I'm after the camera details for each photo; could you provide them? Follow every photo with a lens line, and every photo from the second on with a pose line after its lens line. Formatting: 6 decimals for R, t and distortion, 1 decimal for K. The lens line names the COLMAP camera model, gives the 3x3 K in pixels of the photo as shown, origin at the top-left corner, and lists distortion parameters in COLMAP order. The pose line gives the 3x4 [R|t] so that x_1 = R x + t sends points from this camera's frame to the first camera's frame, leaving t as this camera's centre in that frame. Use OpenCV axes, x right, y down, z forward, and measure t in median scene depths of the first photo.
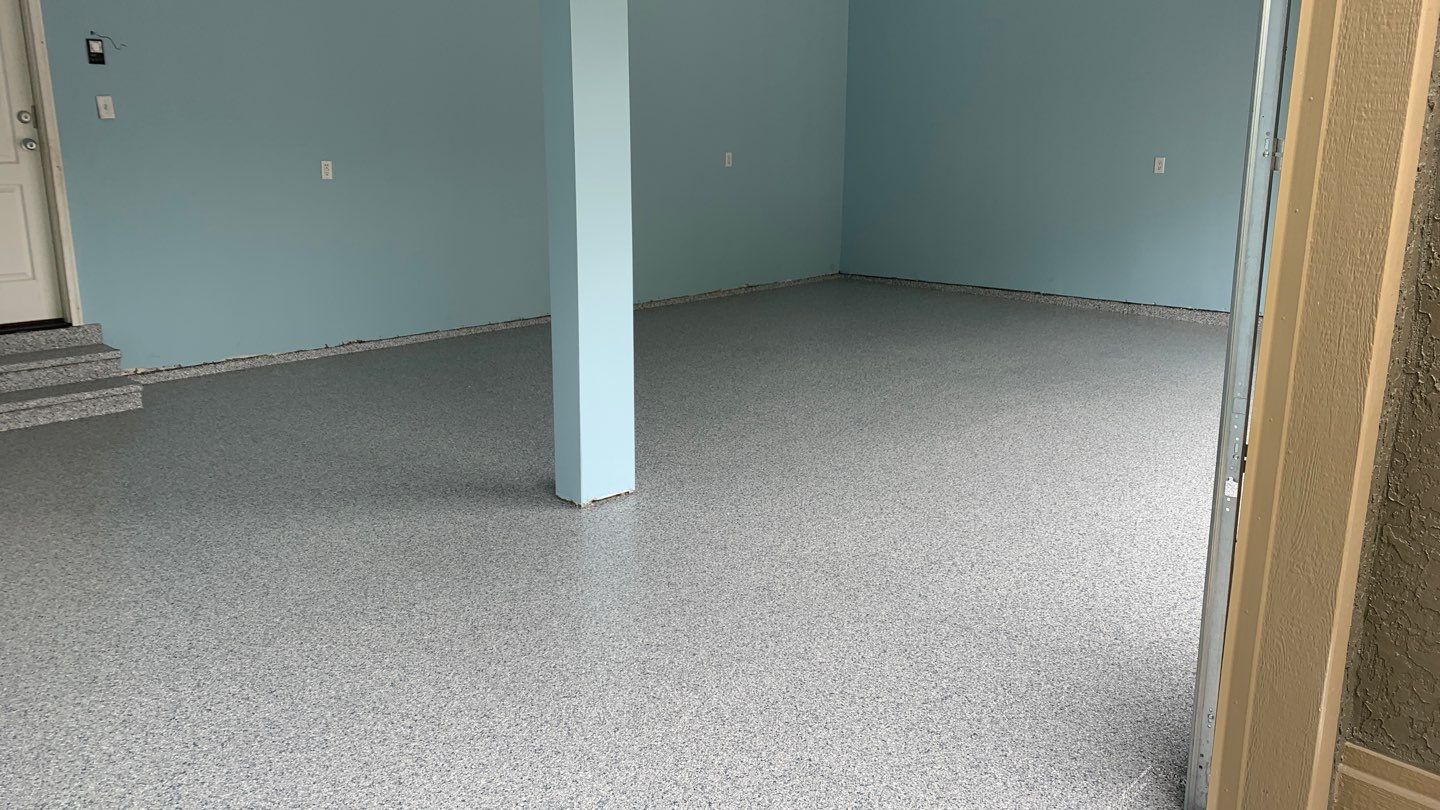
lens RADIAL K [[1074.9, 0, 725.7], [0, 1074.9, 409.3], [0, 0, 1]] dist [0.006126, -0.010778]
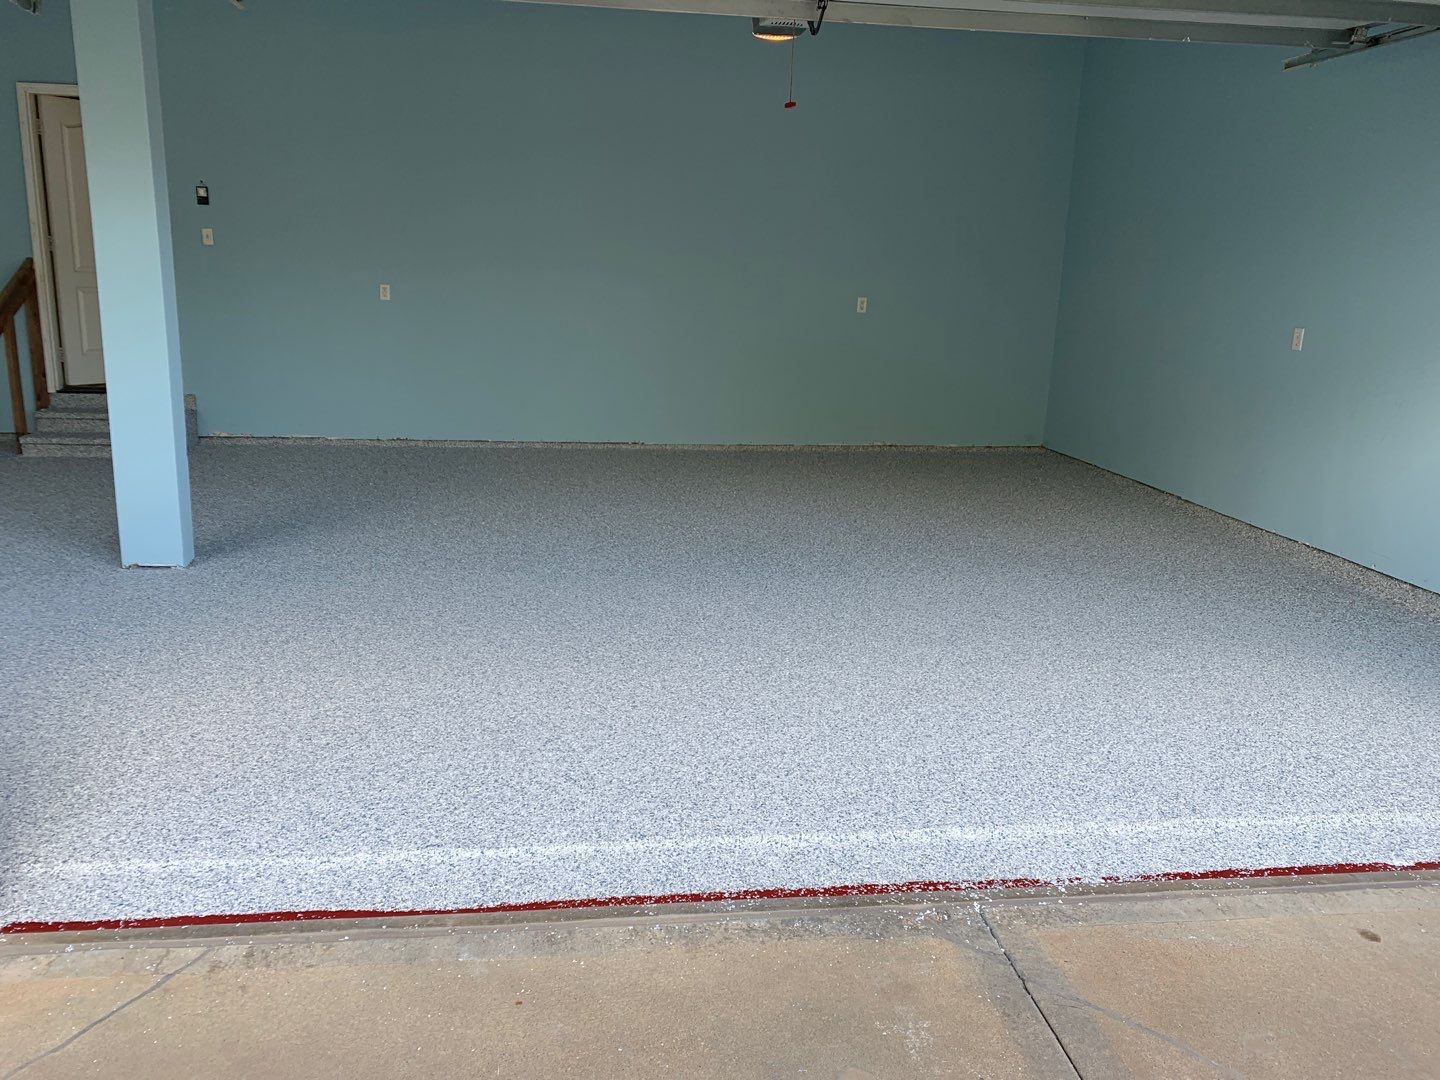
lens RADIAL K [[1086.4, 0, 714.0], [0, 1086.4, 538.4], [0, 0, 1]] dist [0.005597, -0.014267]
pose [[0.789113, 0.173479, -0.589242, 0.820742], [-0.184635, 0.981917, 0.041824, -0.085516], [0.585842, 0.075791, 0.806874, 0.308932]]
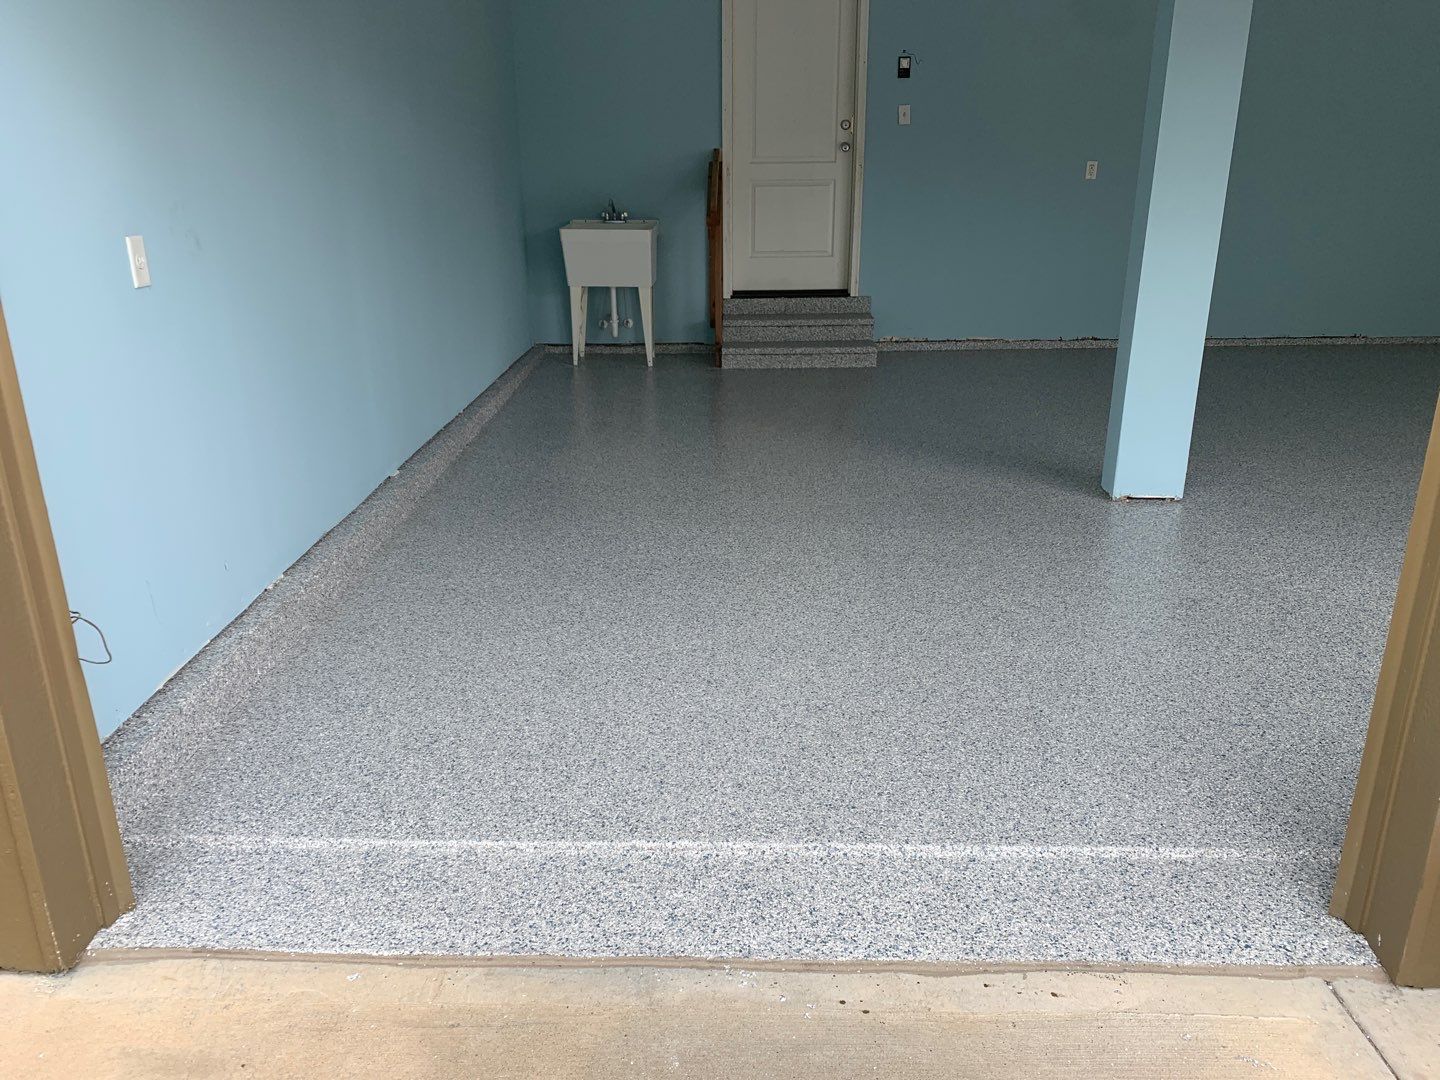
lens RADIAL K [[1086.4, 0, 712.8], [0, 1086.4, 543.0], [0, 0, 1]] dist [0.005597, -0.014267]
pose [[0.682305, 0.239537, -0.690711, 0.241787], [-0.163260, 0.970863, 0.175419, 0.007018], [0.712605, -0.006924, 0.701531, -0.012093]]
